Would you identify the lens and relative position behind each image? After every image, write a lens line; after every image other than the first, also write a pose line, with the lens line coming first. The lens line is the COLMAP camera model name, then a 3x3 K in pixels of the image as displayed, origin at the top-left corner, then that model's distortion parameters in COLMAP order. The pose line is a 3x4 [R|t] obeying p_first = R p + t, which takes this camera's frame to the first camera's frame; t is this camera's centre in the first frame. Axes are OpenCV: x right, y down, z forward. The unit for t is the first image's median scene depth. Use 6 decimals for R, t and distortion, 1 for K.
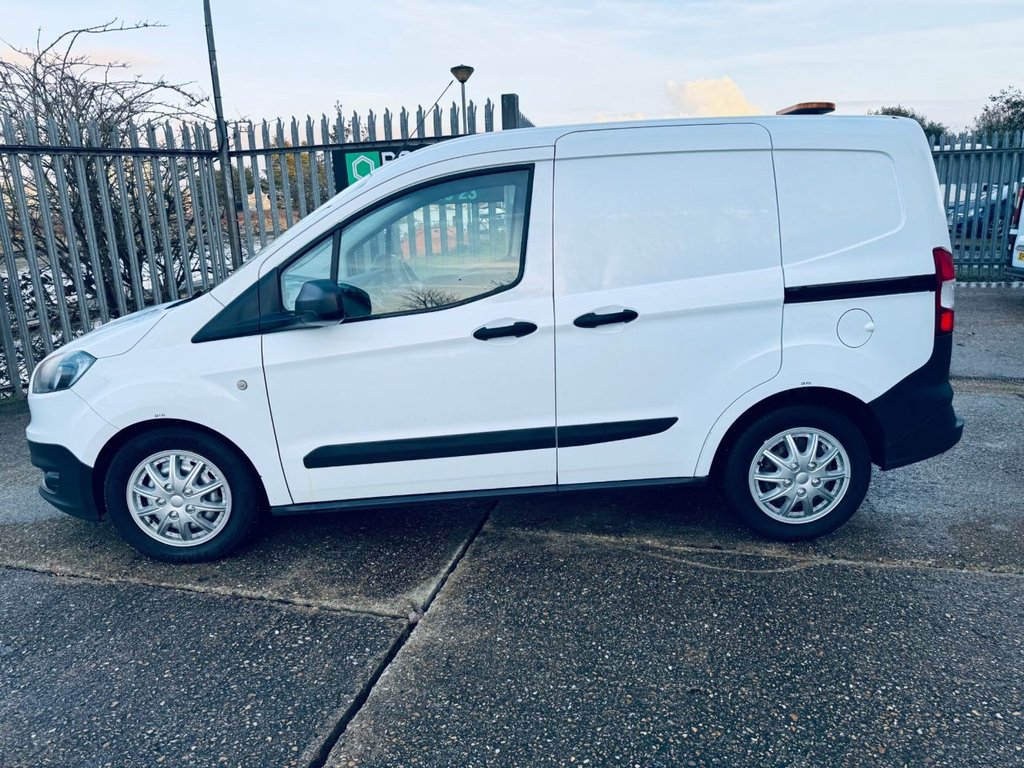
lens RADIAL K [[716.1, 0, 507.4], [0, 716.1, 380.8], [0, 0, 1]] dist [0.038741, -0.046914]
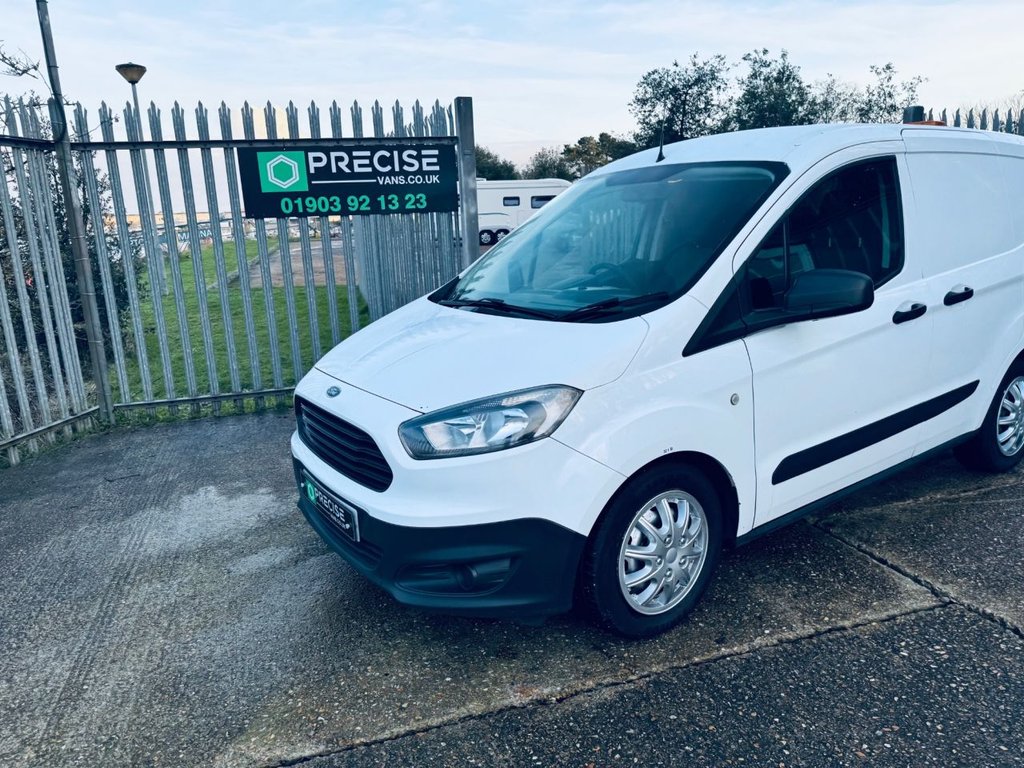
lens RADIAL K [[716.1, 0, 503.9], [0, 716.1, 387.0], [0, 0, 1]] dist [0.038741, -0.046914]
pose [[0.843543, -0.121017, 0.523250, -1.014911], [0.136028, 0.990656, 0.009823, -0.052510], [-0.519550, 0.062891, 0.852122, 0.403292]]
